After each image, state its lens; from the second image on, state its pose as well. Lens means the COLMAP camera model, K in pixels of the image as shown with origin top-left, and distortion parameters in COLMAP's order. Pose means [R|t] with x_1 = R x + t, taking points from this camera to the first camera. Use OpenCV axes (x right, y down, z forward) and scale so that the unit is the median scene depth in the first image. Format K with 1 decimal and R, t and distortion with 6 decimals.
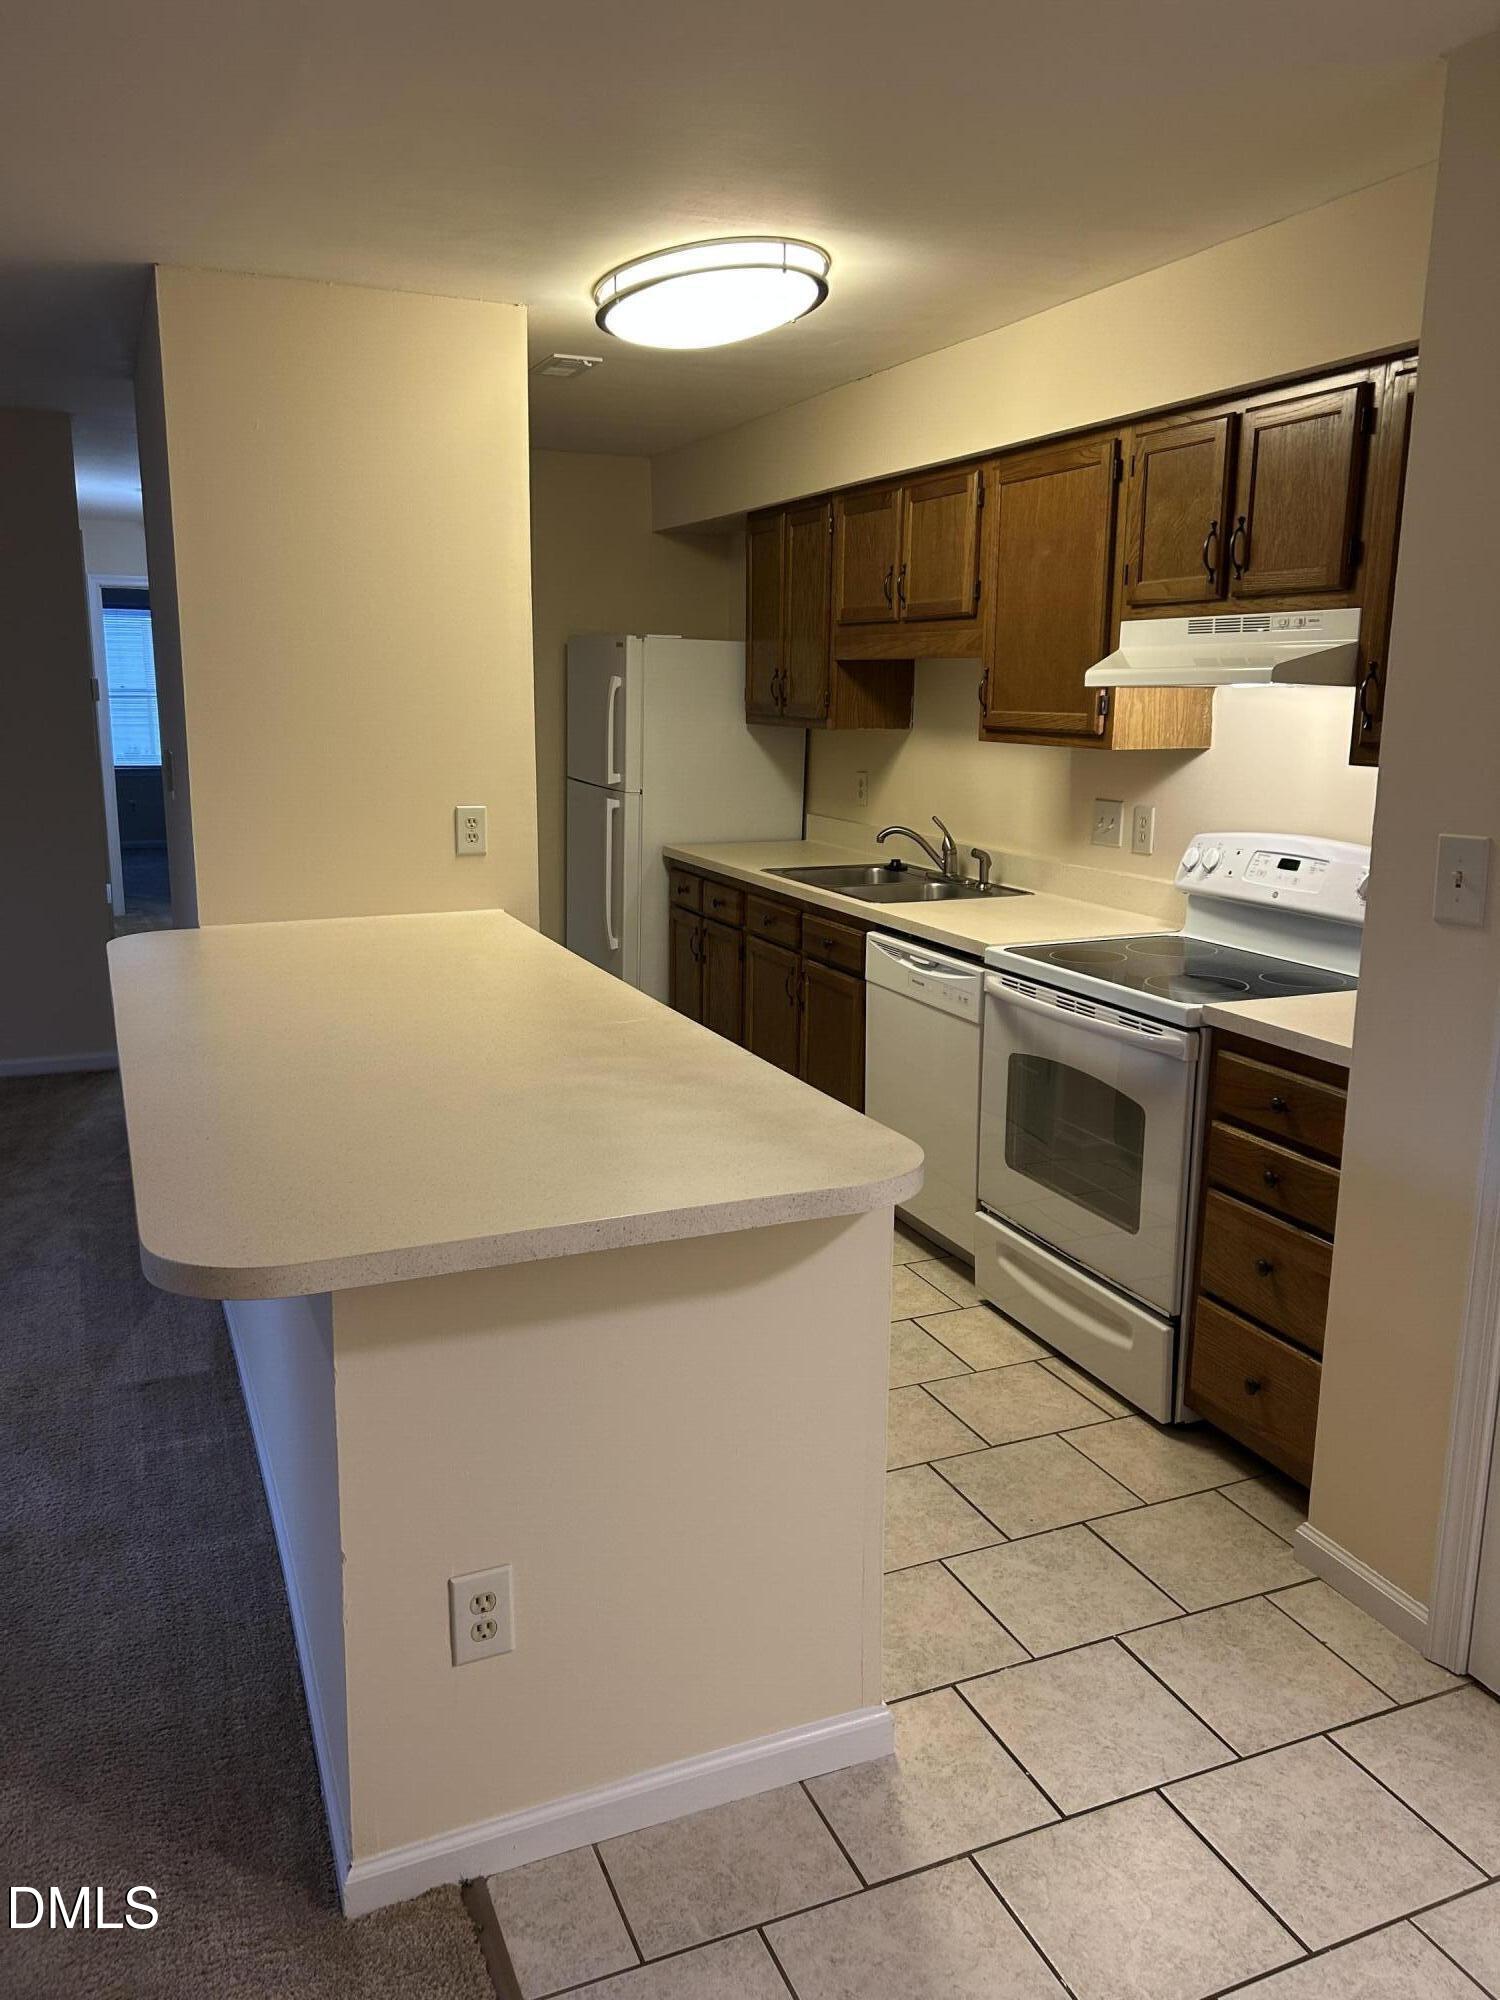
lens RADIAL K [[1499.0, 0, 744.9], [0, 1499.0, 1000.3], [0, 0, 1]] dist [0.043447, -0.048615]
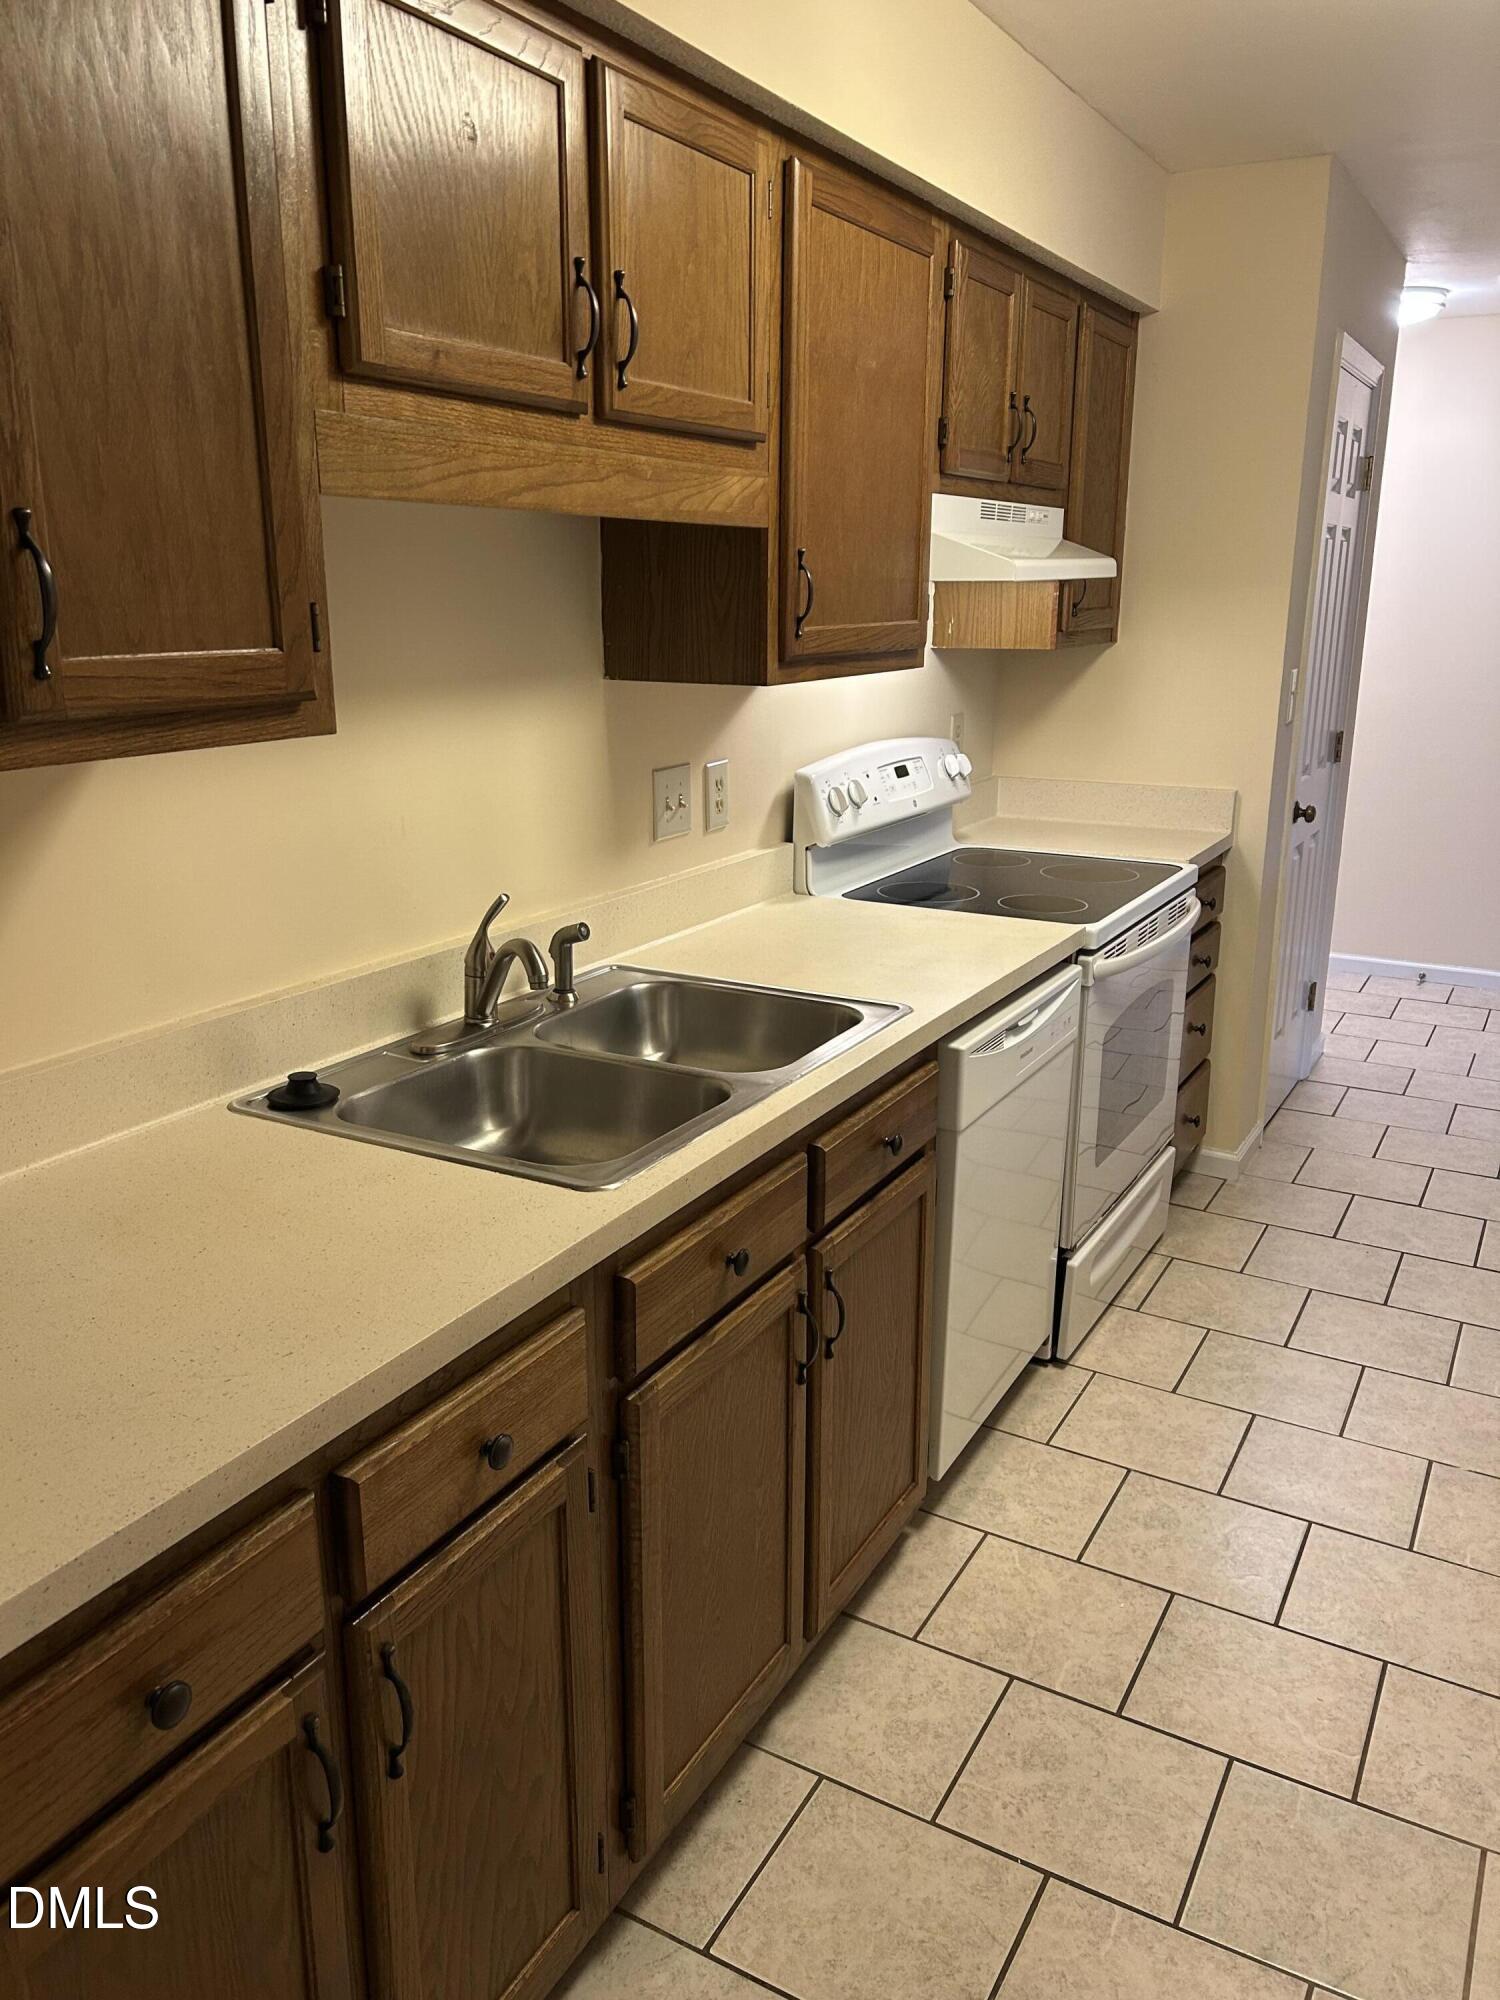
lens RADIAL K [[1499.0, 0, 717.5], [0, 1499.0, 1007.2], [0, 0, 1]] dist [0.043447, -0.048615]
pose [[-0.596495, -0.223876, 0.770762, -0.338210], [0.163098, 0.906464, 0.389515, -0.345728], [-0.785871, 0.358053, -0.504187, 1.632550]]
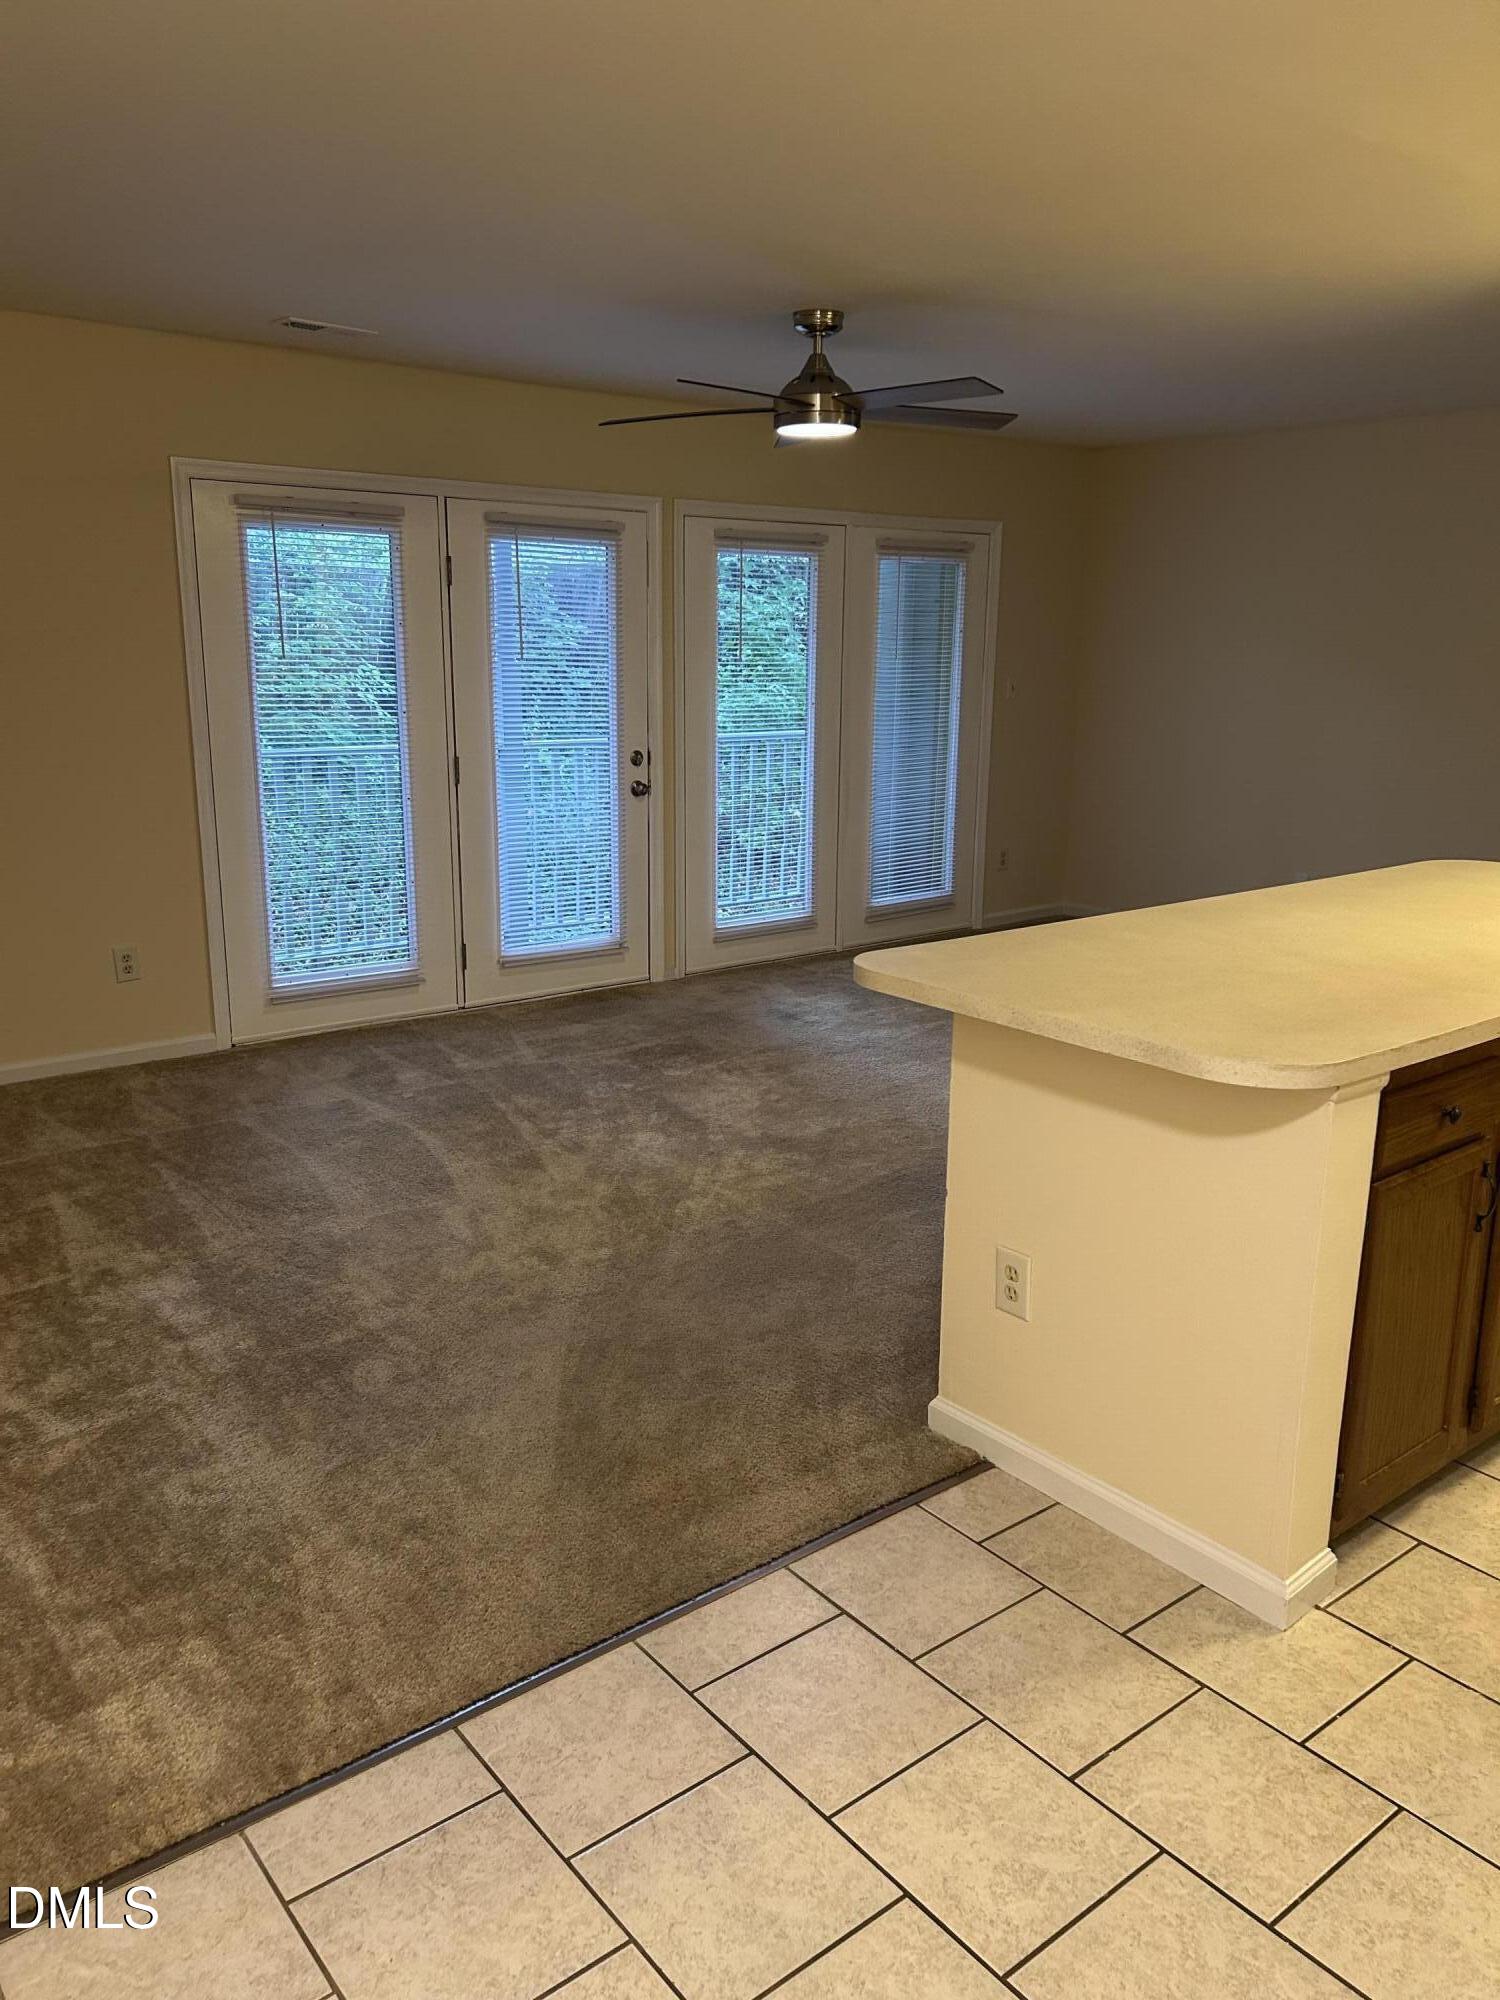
lens RADIAL K [[1499.0, 0, 750.7], [0, 1499.0, 996.4], [0, 0, 1]] dist [0.043447, -0.048615]
pose [[0.268327, 0.217087, -0.938549, 0.582640], [-0.207319, 0.964461, 0.163809, -0.021583], [0.940755, 0.150625, 0.303797, 0.160961]]
